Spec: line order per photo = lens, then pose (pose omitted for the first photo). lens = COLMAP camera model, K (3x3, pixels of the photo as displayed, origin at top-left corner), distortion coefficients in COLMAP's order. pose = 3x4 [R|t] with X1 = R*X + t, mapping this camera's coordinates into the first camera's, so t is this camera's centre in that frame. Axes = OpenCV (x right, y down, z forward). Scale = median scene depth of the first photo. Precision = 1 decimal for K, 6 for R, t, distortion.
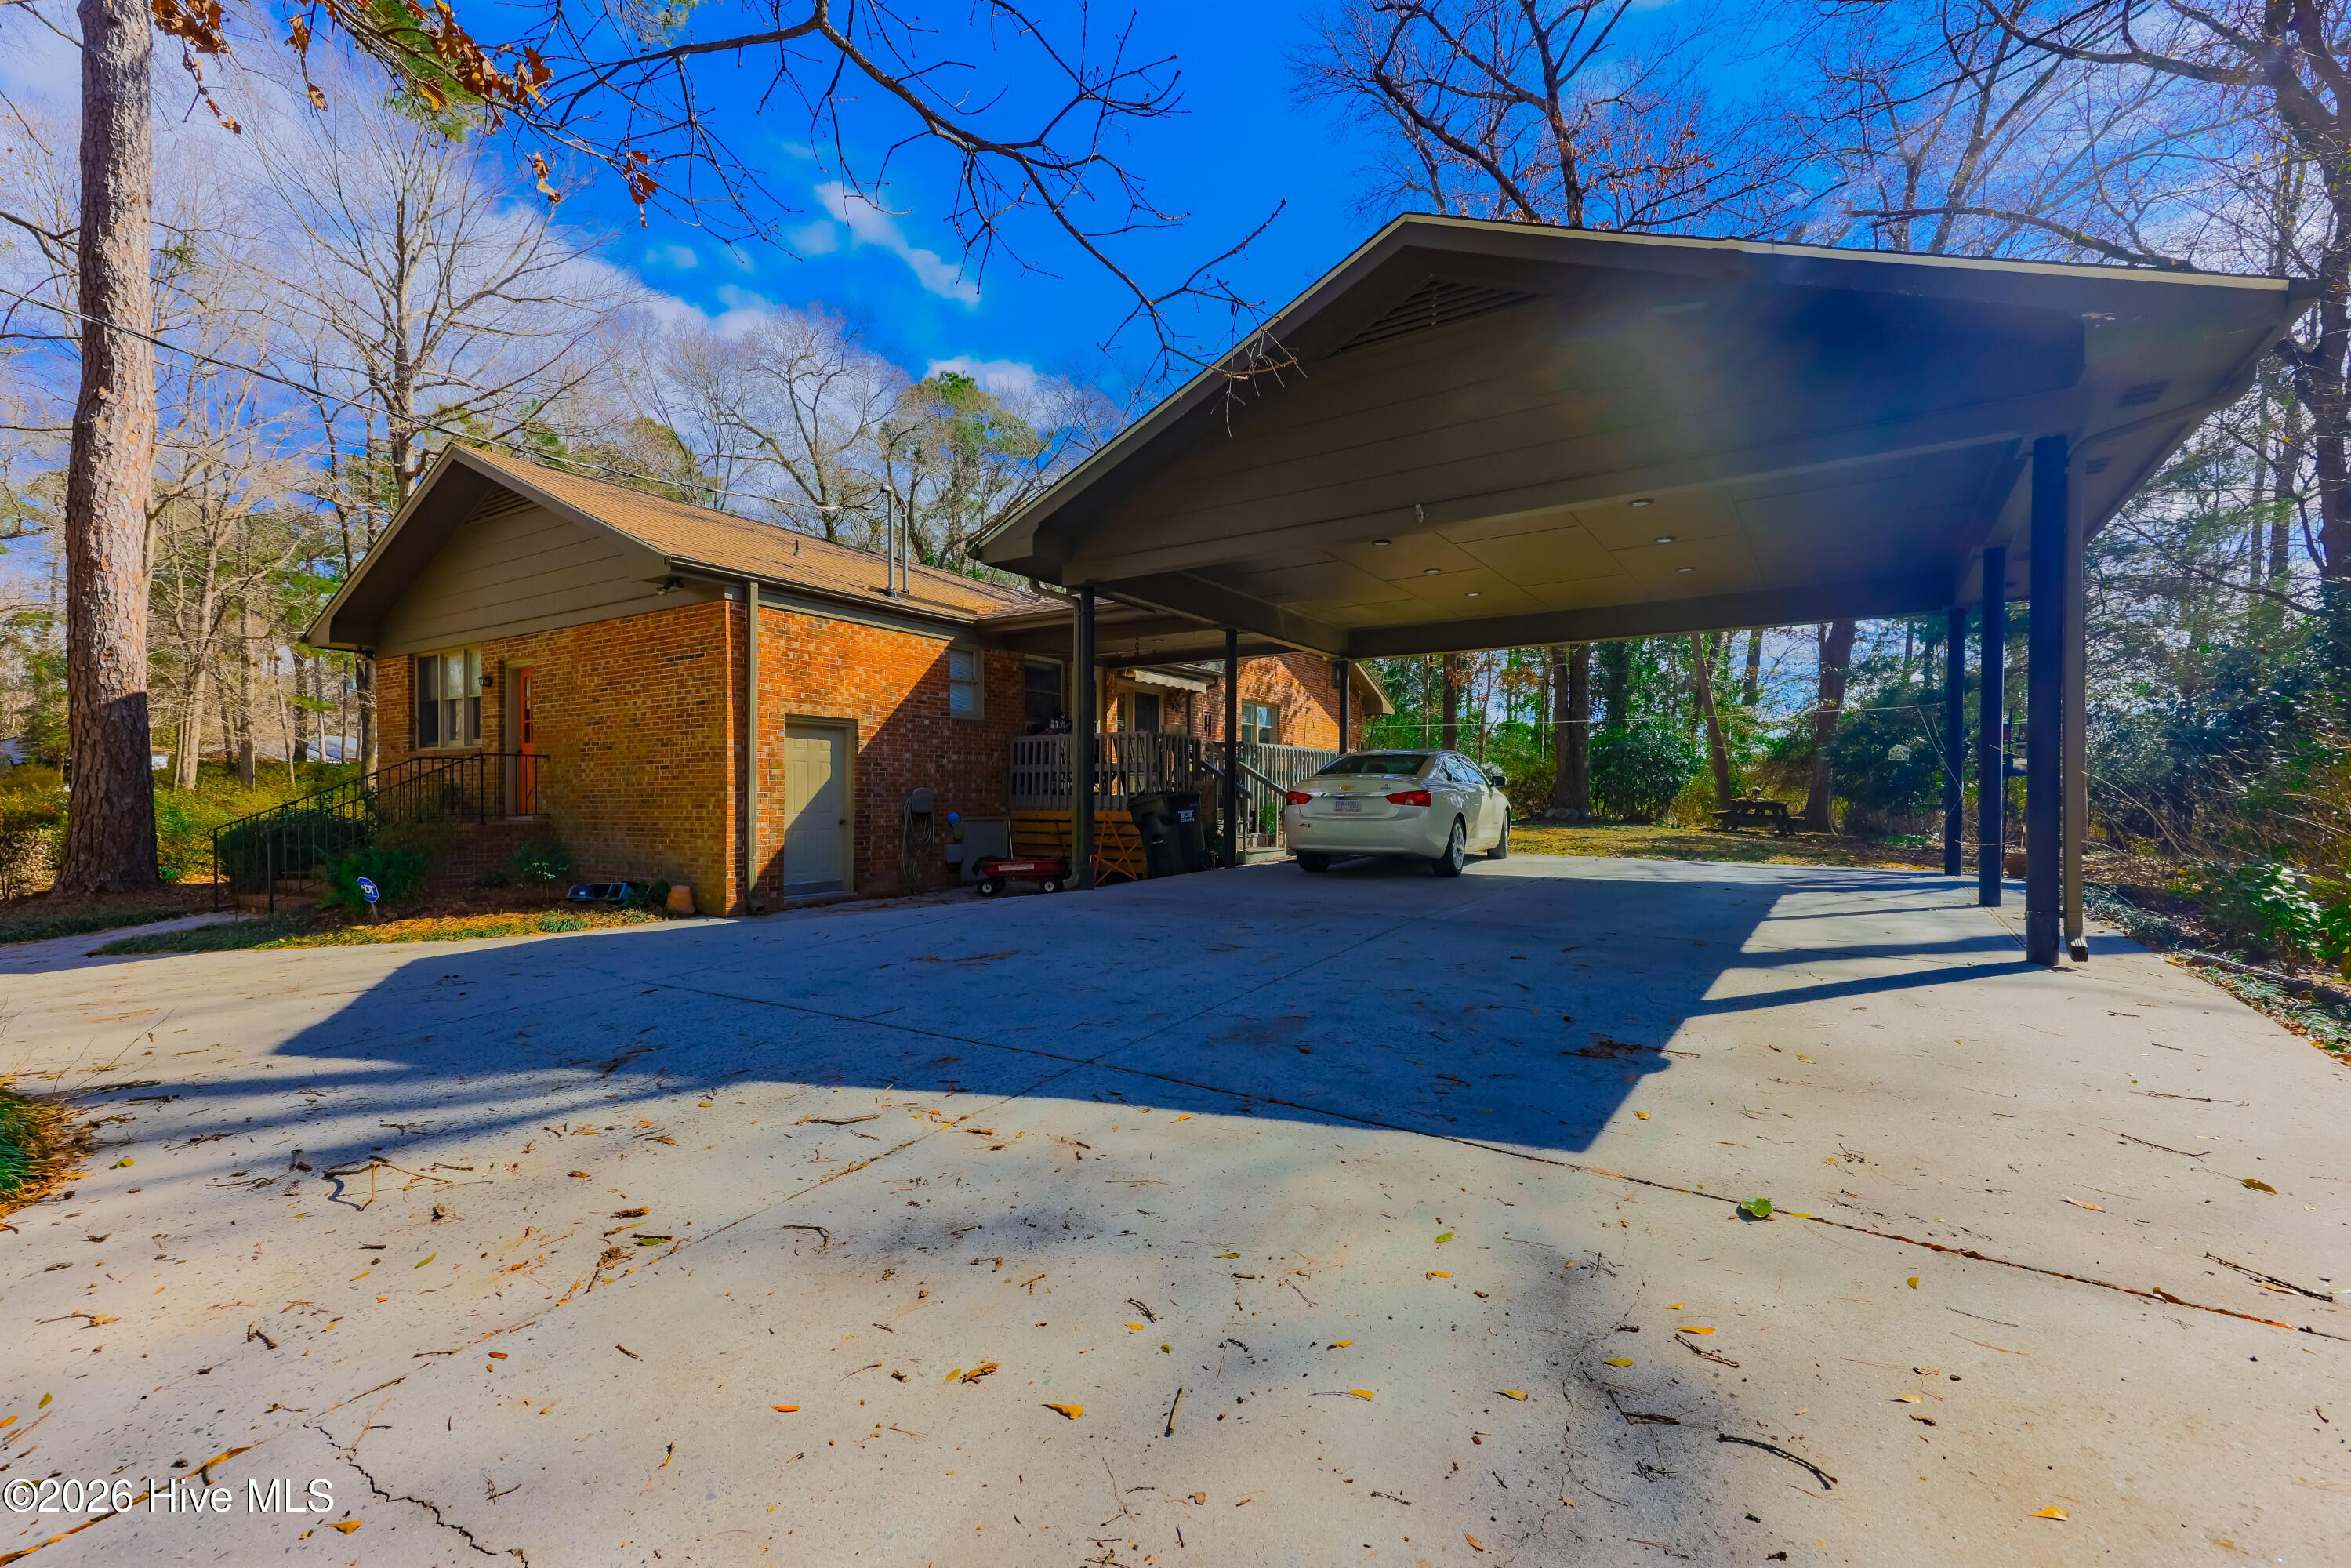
lens RADIAL K [[977.3, 0, 1177.7], [0, 977.3, 790.2], [0, 0, 1]] dist [0.022999, -0.000174]
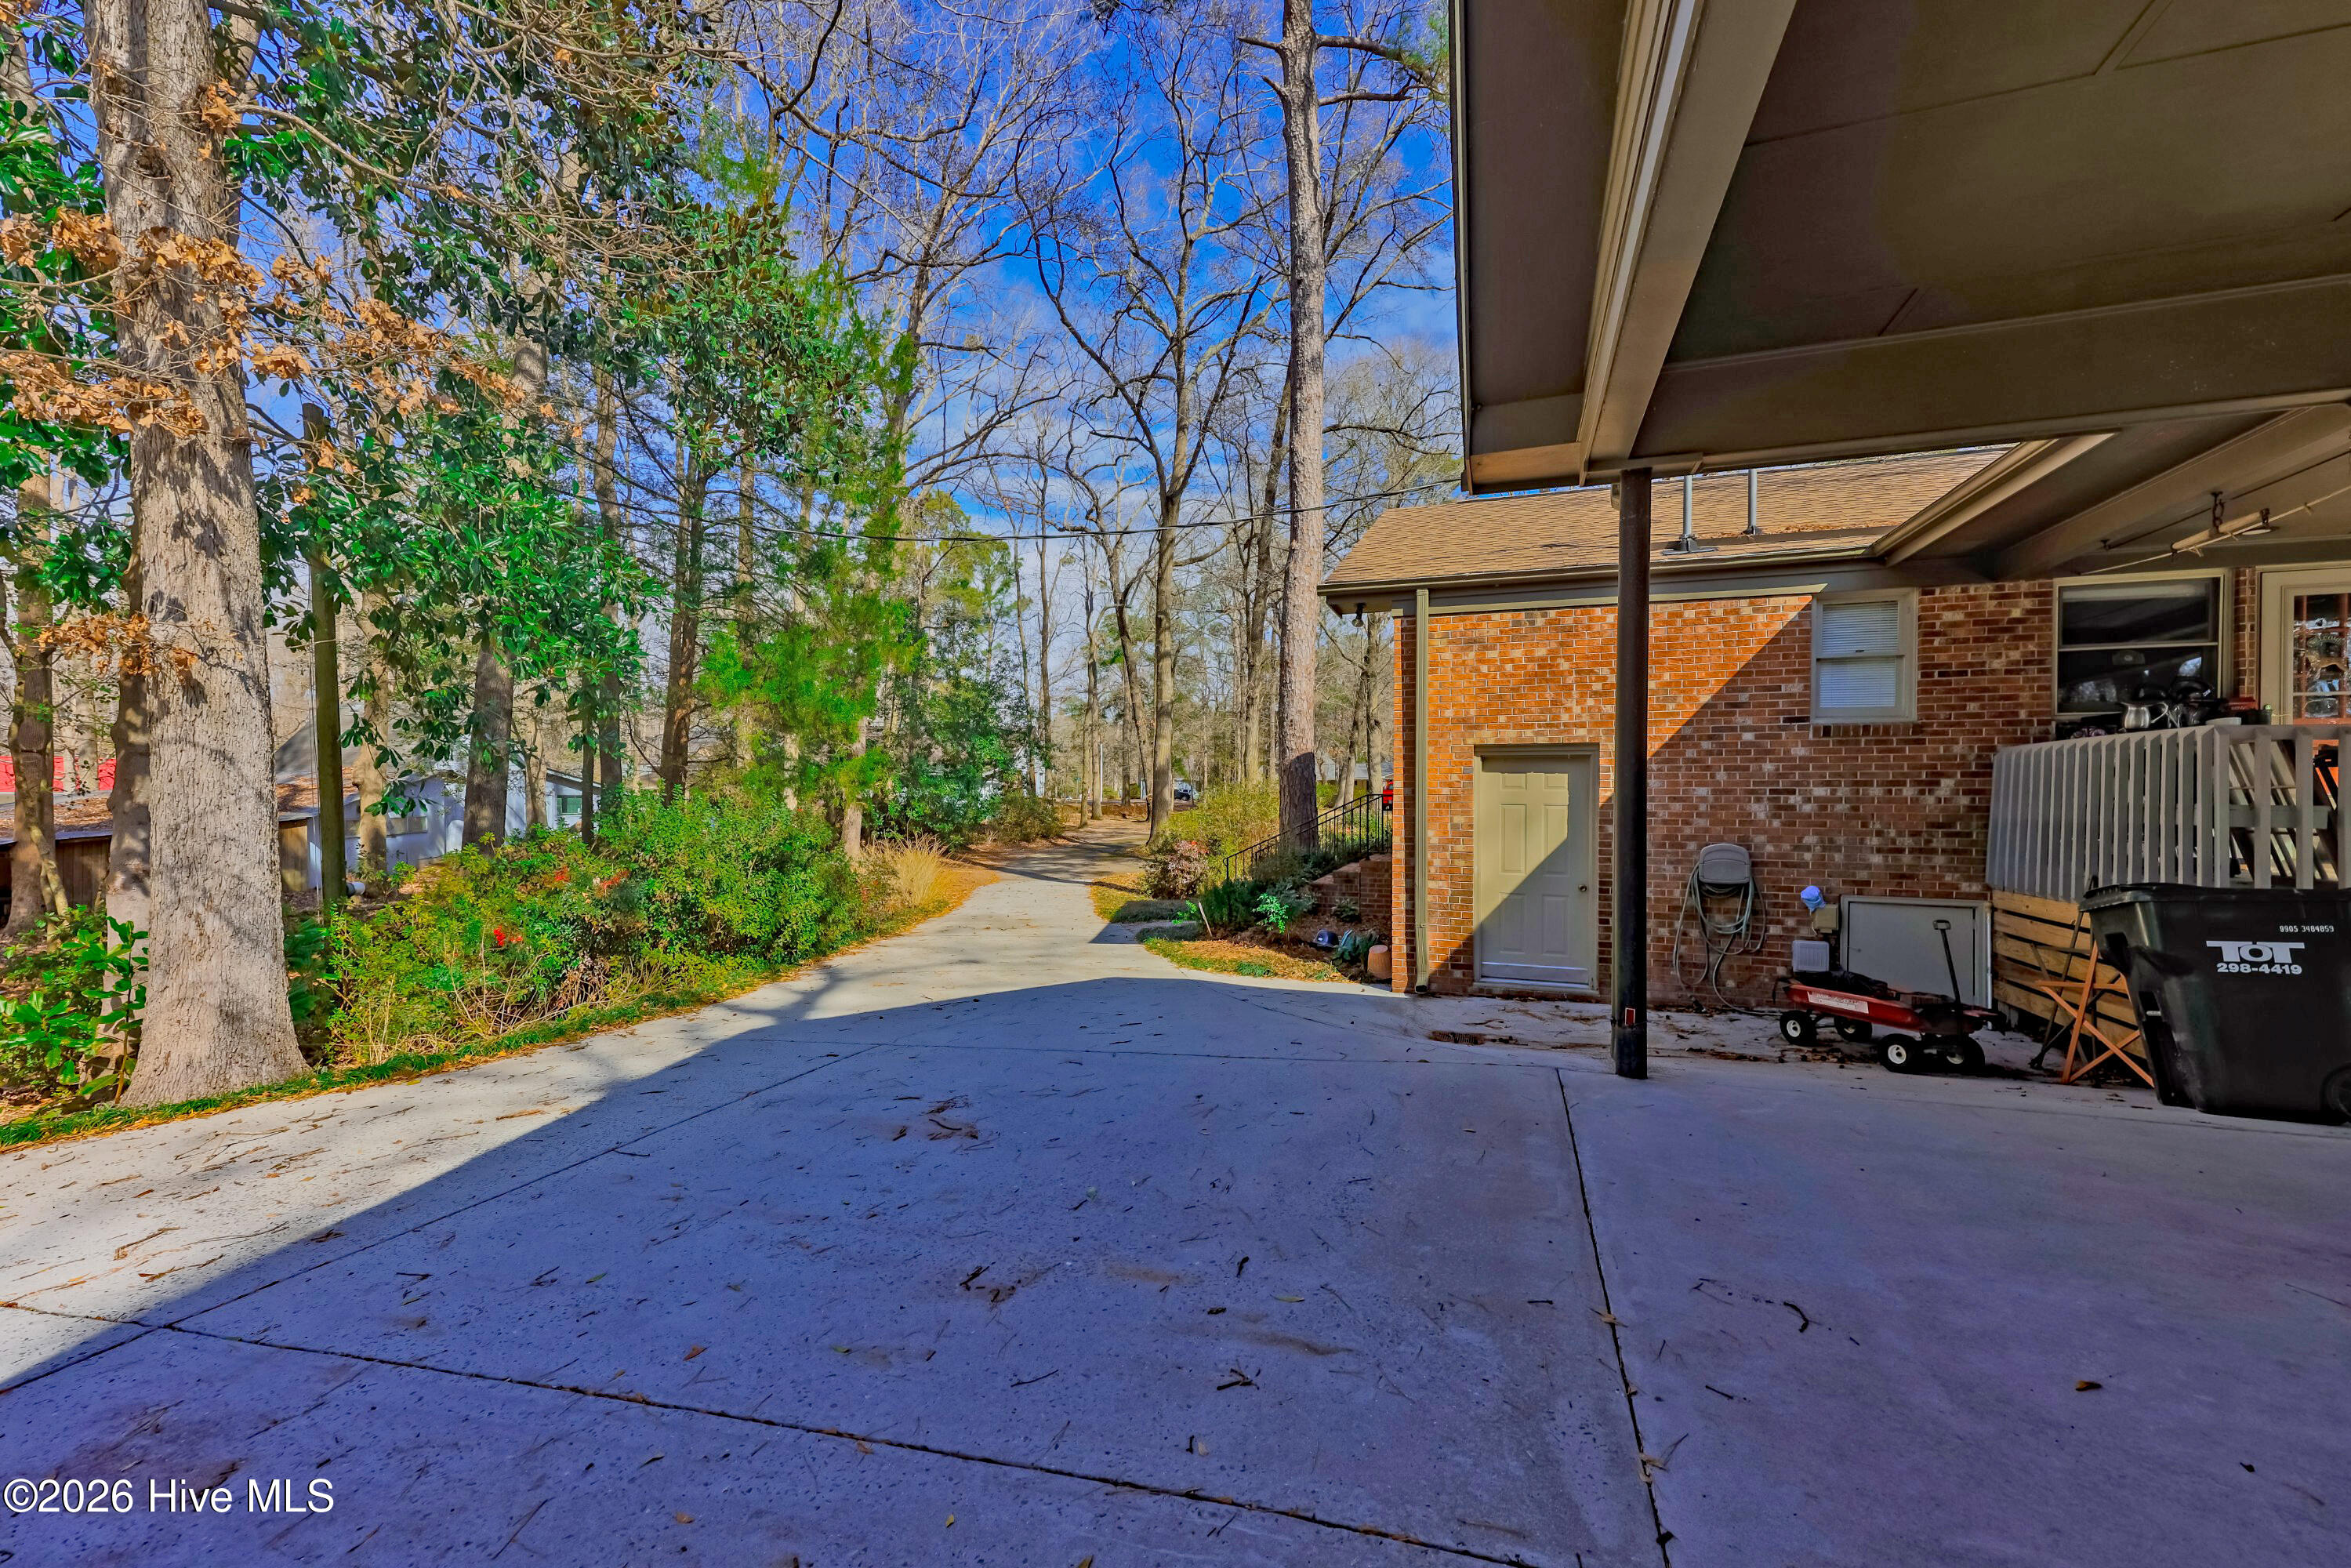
lens RADIAL K [[977.3, 0, 1178.2], [0, 977.3, 786.0], [0, 0, 1]] dist [0.022999, -0.000174]
pose [[0.251343, -0.011942, -0.967824, 0.279259], [-0.000652, 0.999922, -0.012508, -0.033235], [0.967898, 0.003775, 0.251316, 0.544346]]
